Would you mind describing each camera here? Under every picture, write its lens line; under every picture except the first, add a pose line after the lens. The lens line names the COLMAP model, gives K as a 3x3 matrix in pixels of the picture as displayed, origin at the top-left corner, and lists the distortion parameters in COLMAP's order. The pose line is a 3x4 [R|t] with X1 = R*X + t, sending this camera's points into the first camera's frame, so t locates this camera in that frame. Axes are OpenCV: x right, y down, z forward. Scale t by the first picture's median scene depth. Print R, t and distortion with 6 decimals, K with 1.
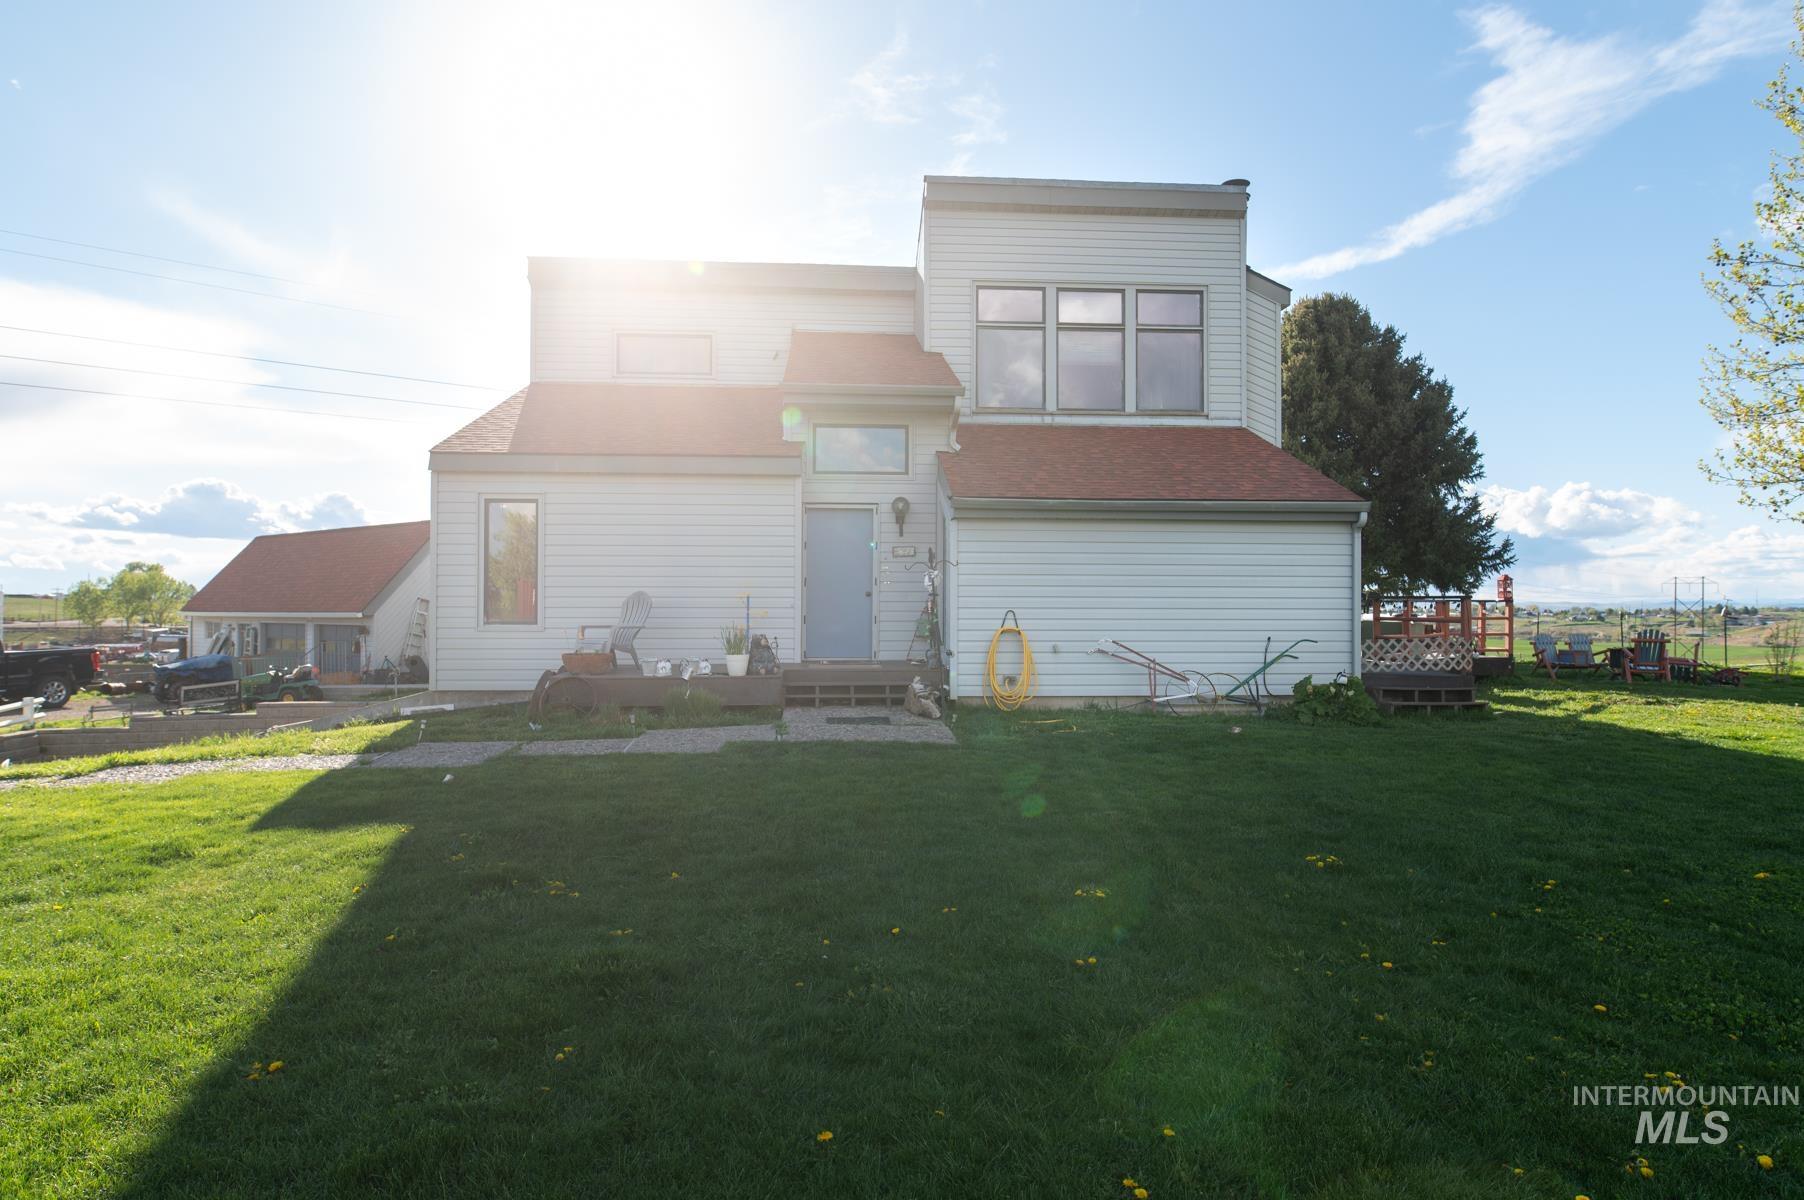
lens RADIAL K [[1074.3, 0, 991.0], [0, 1074.3, 619.9], [0, 0, 1]] dist [-0.021587, -0.001880]
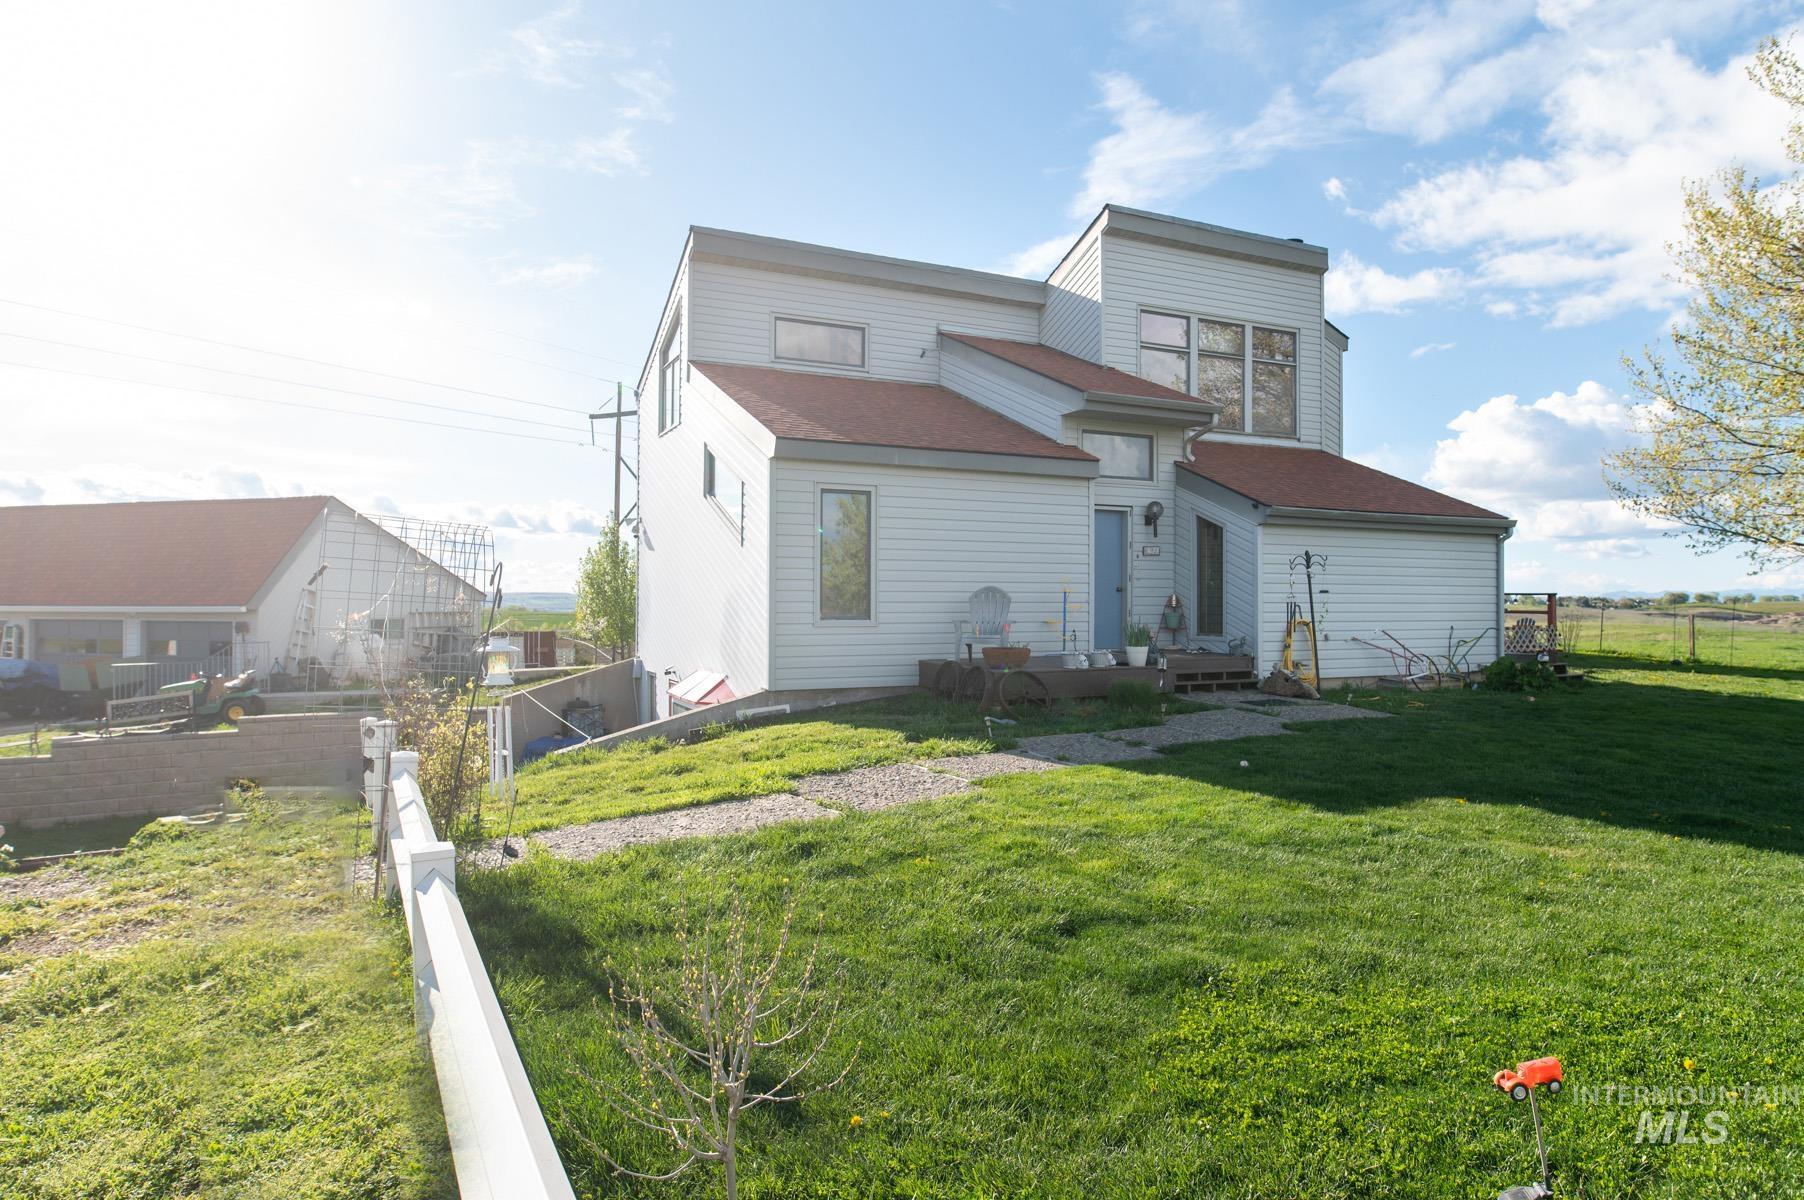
lens RADIAL K [[1069.5, 0, 933.7], [0, 1069.5, 598.4], [0, 0, 1]] dist [-0.019575, -0.001933]
pose [[0.931321, 0.001069, 0.364197, -0.348372], [0.003129, 0.999935, -0.010937, -0.002063], [-0.364185, 0.011326, 0.931258, 0.033838]]
